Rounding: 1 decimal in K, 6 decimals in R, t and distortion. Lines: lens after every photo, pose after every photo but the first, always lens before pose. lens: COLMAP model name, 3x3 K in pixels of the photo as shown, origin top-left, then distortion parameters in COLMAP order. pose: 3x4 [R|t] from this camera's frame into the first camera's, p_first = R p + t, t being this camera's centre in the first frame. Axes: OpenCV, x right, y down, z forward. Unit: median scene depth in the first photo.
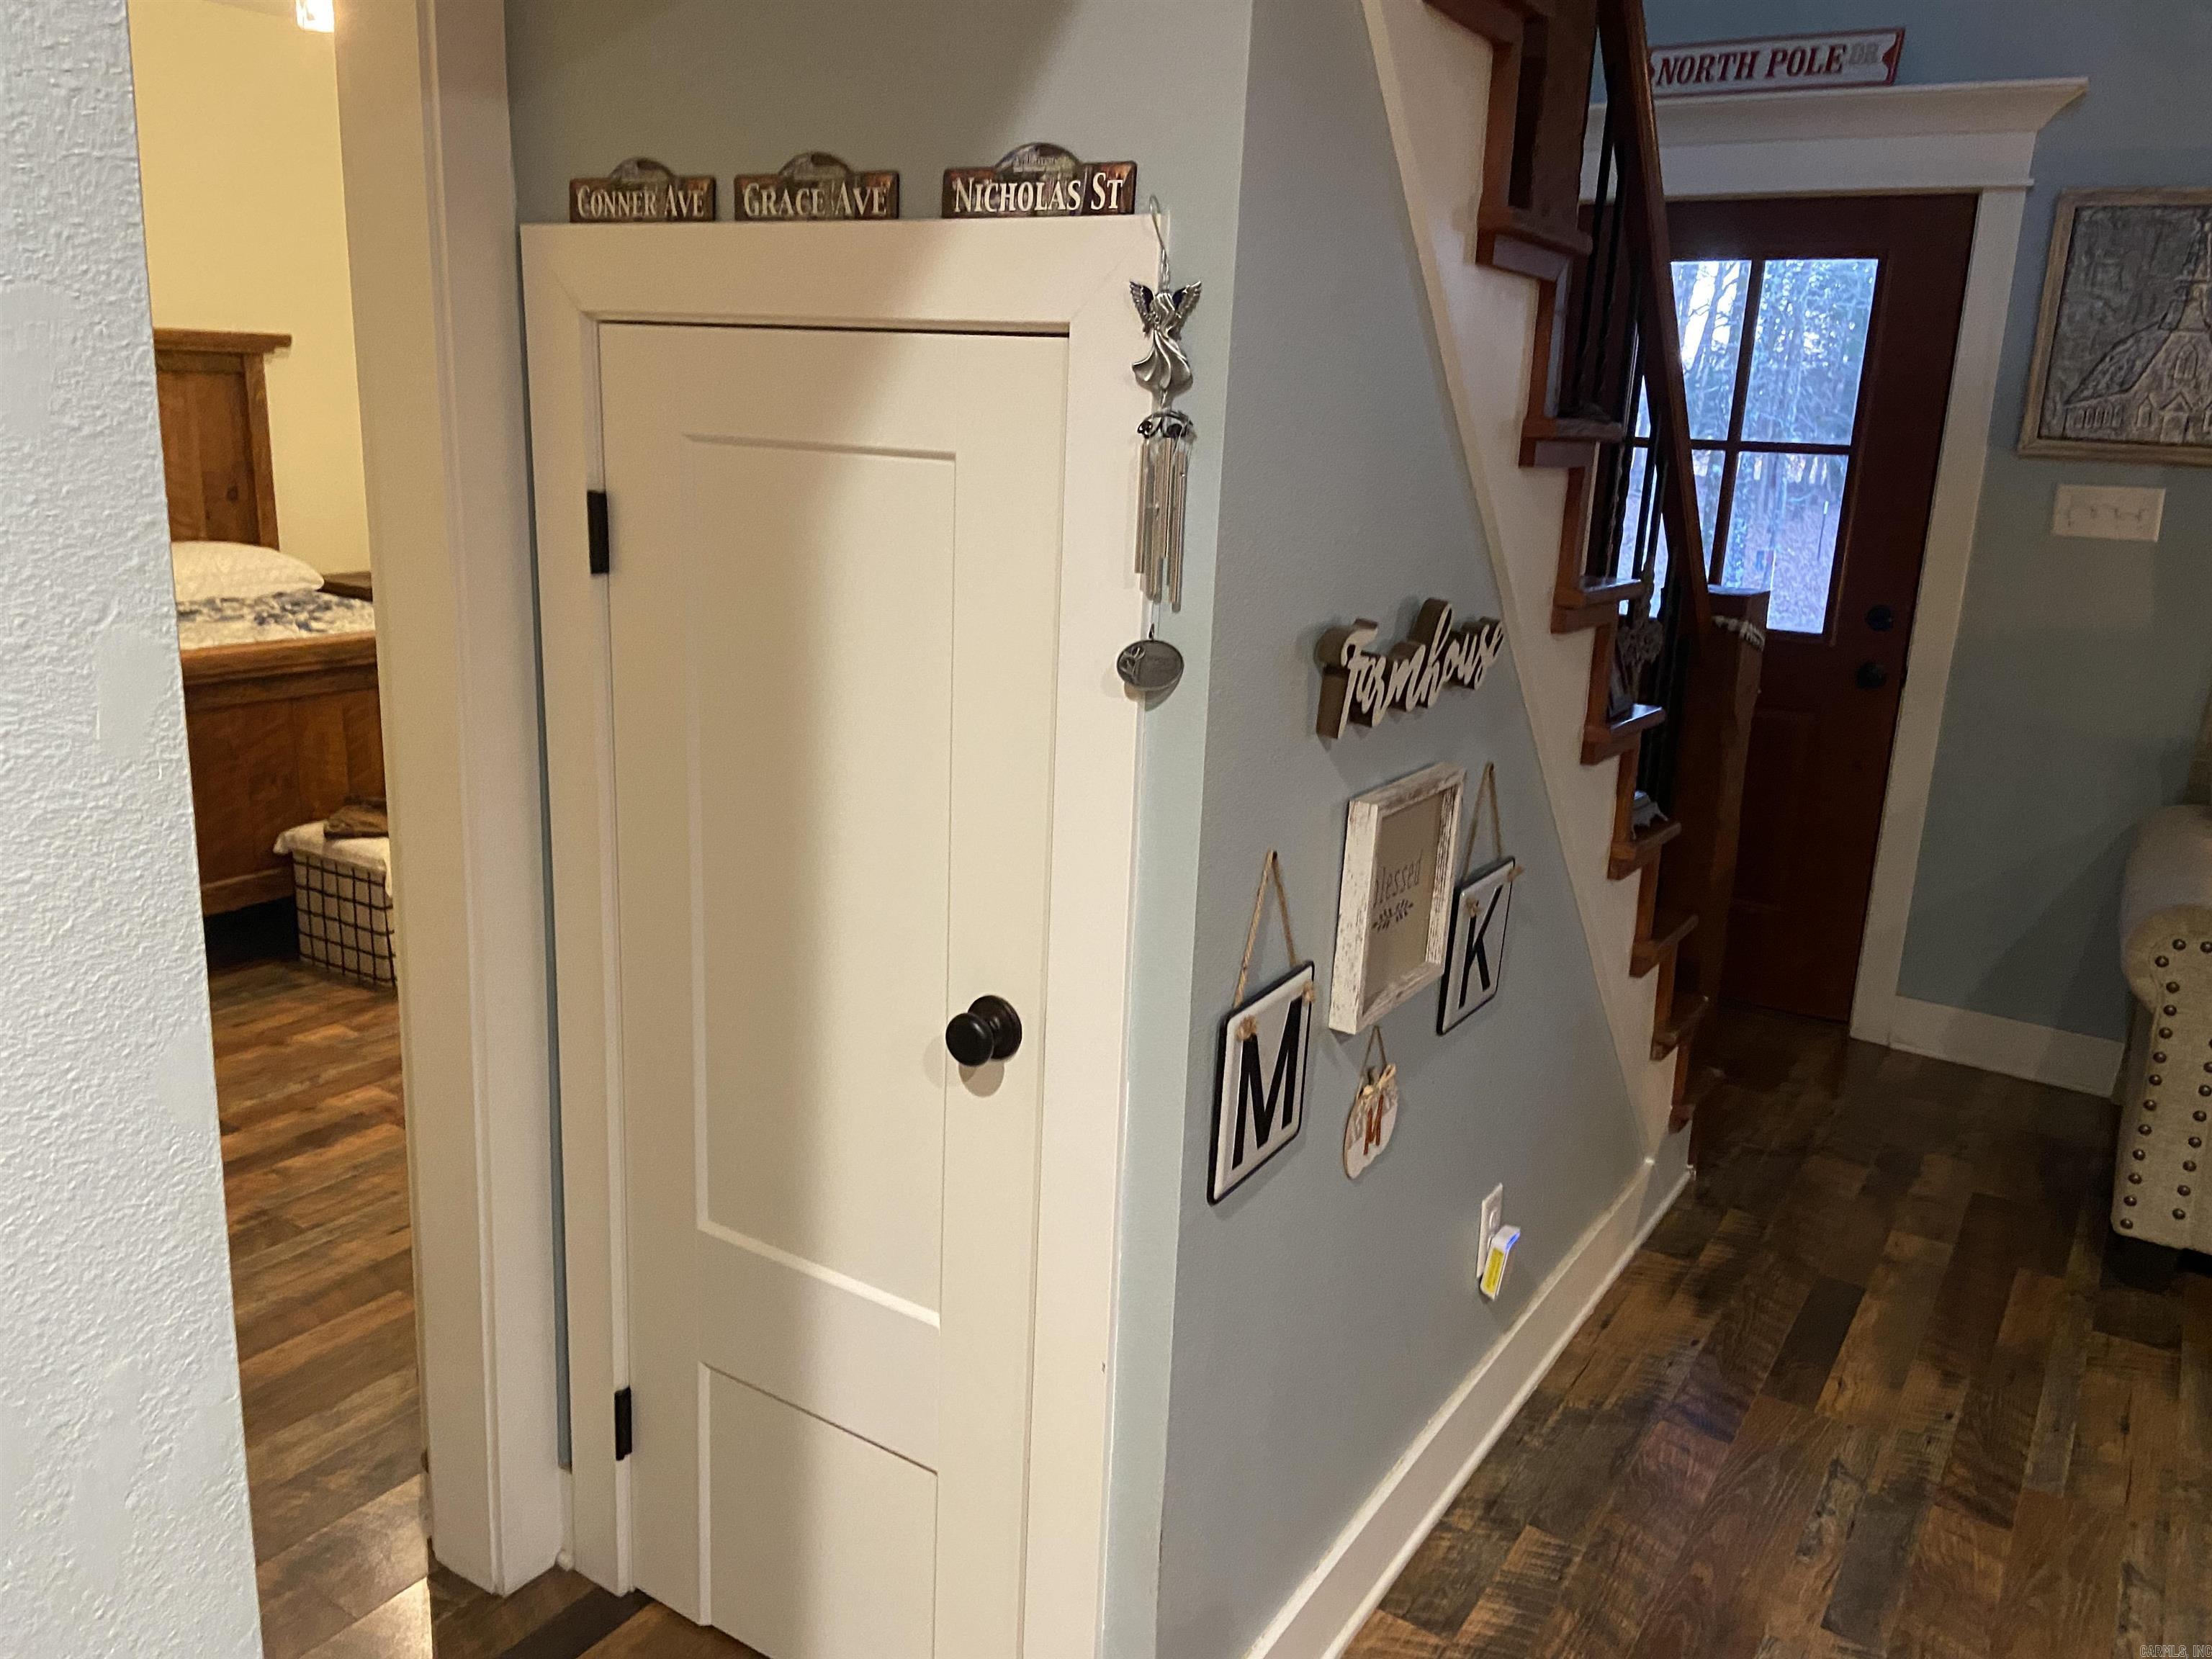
lens RADIAL K [[1667.0, 0, 1092.4], [0, 1667.0, 794.4], [0, 0, 1]] dist [0.110038, -0.128099]
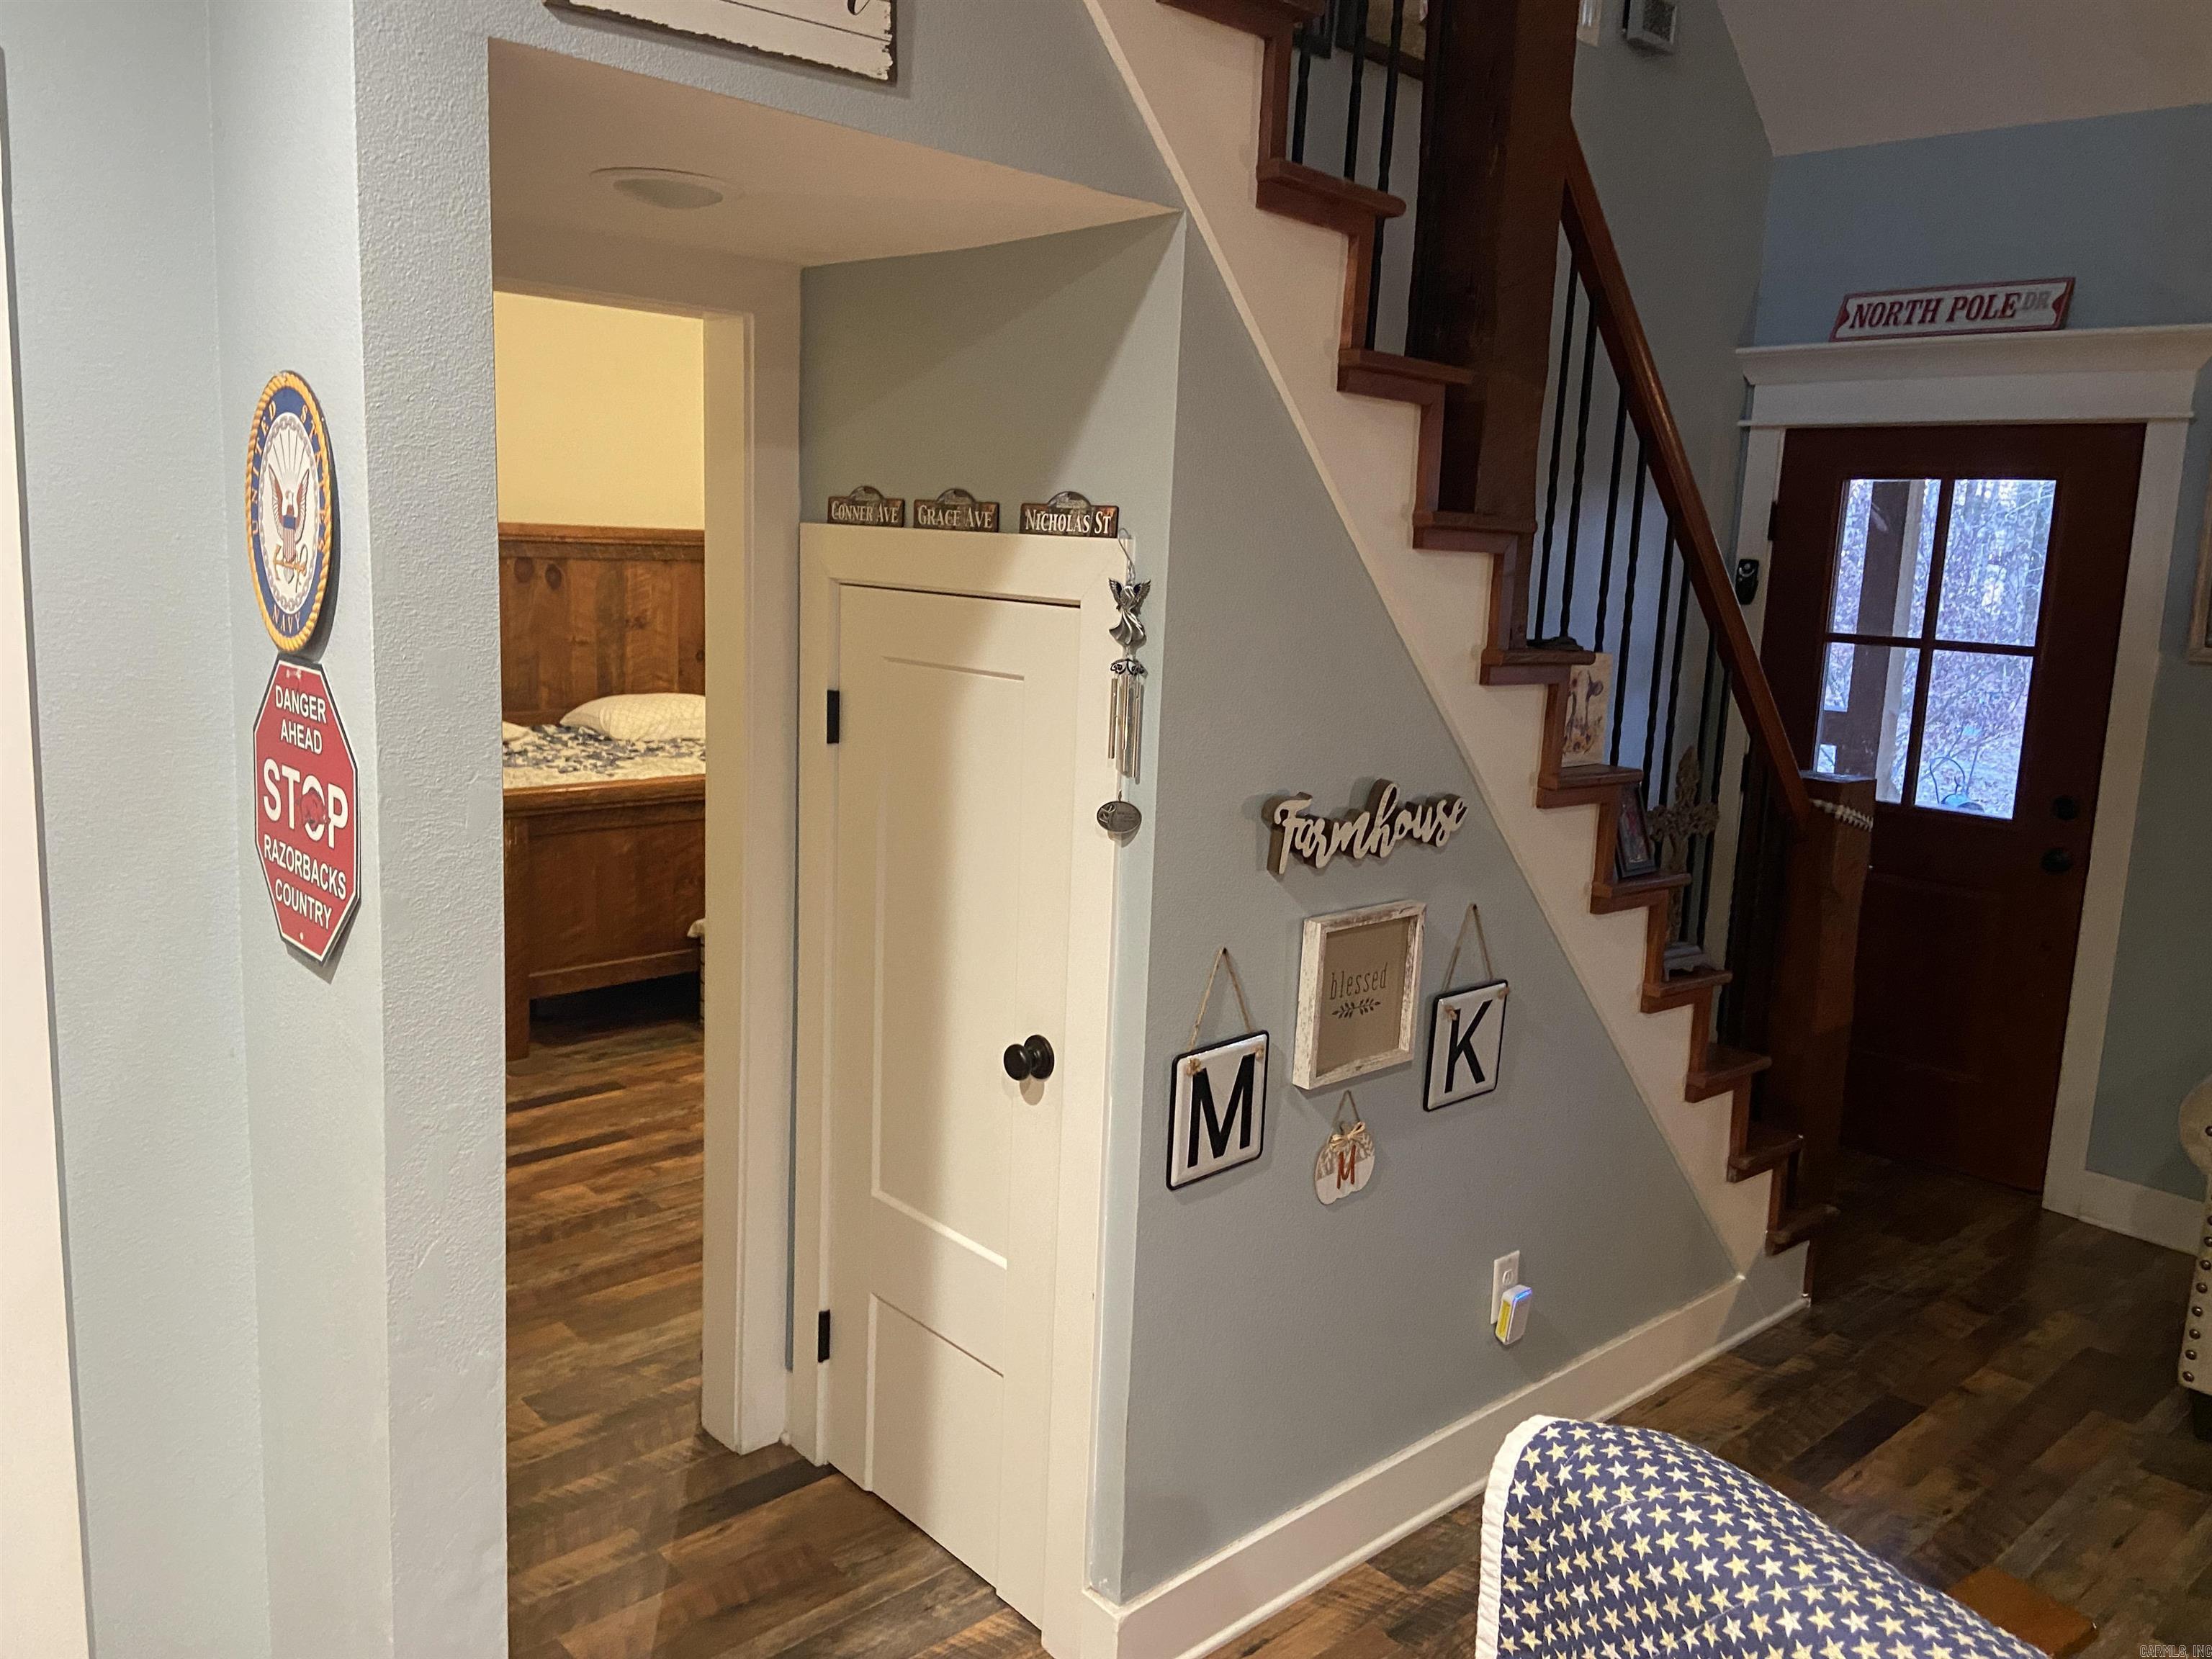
lens RADIAL K [[1667.0, 0, 1106.0], [0, 1667.0, 794.0], [0, 0, 1]] dist [0.110038, -0.128099]
pose [[0.968627, 0.038799, -0.245471, 0.237511], [-0.059968, 0.995041, -0.079359, 0.014491], [0.241175, 0.091590, 0.966150, -0.295001]]
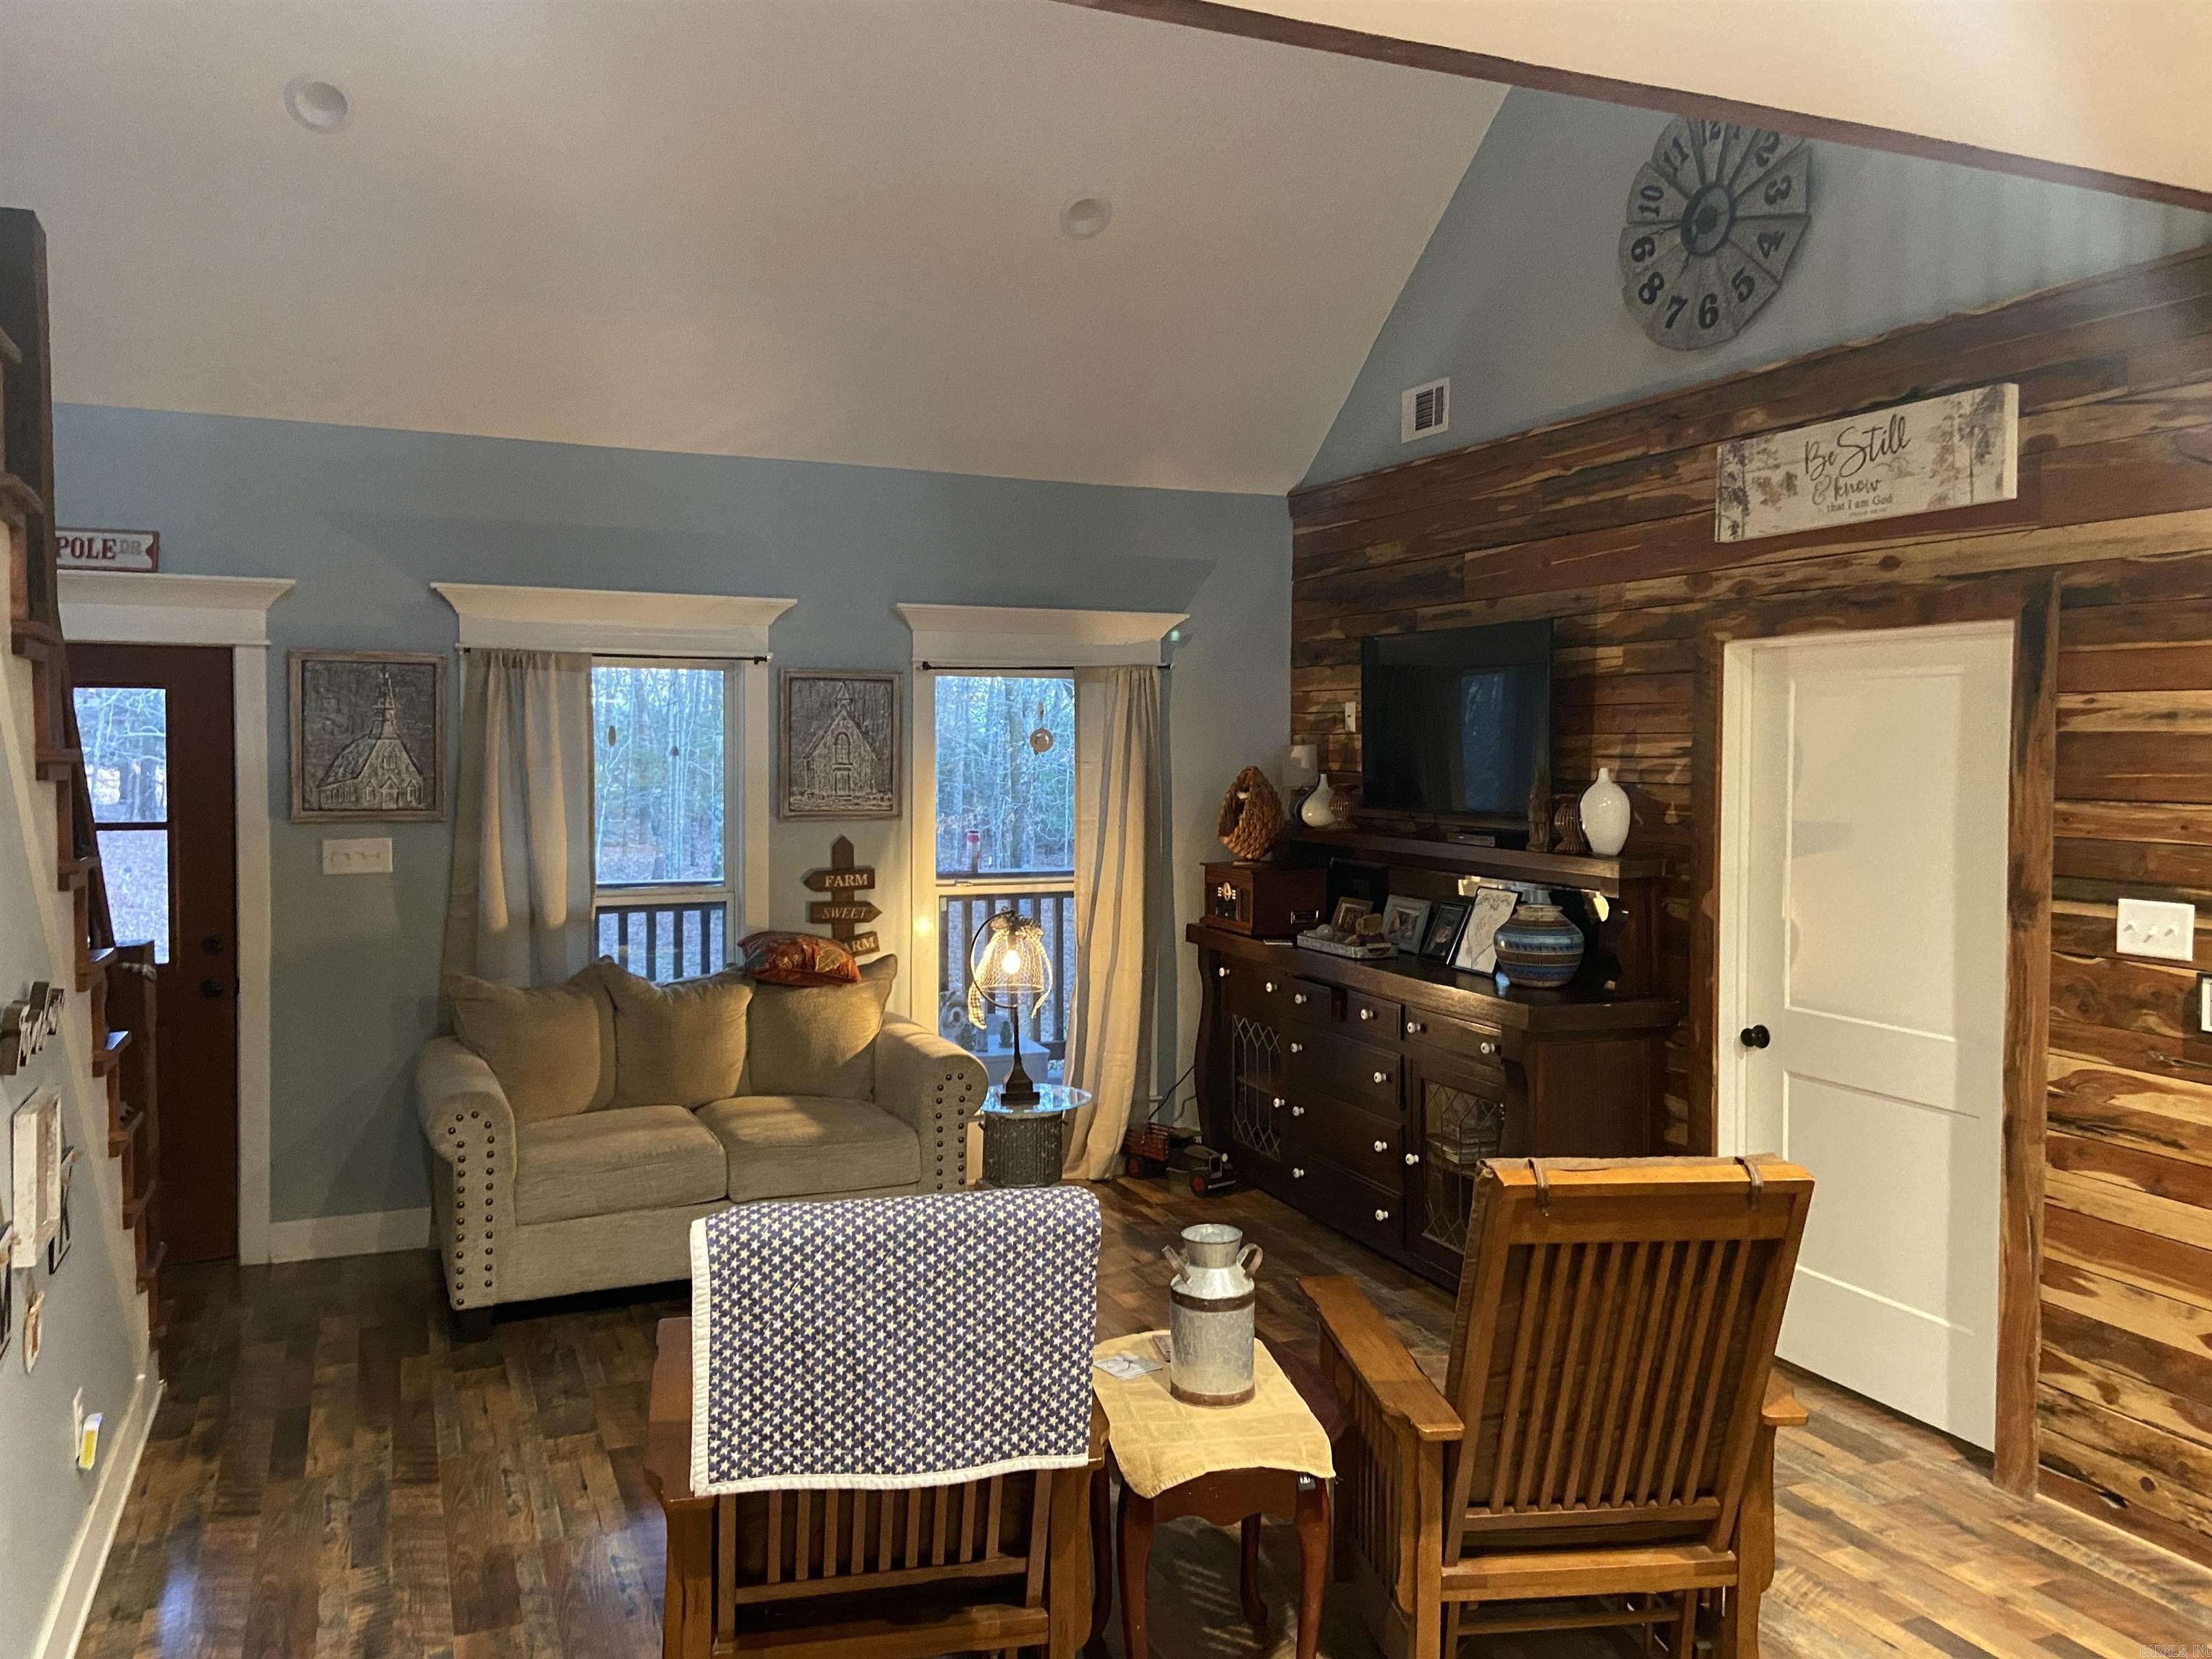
lens RADIAL K [[1667.0, 0, 1091.9], [0, 1667.0, 785.5], [0, 0, 1]] dist [0.110038, -0.128099]
pose [[0.556474, -0.061132, 0.828613, -0.424140], [0.208080, 0.975762, -0.067753, 0.015223], [-0.804387, 0.210121, 0.555707, -0.553009]]
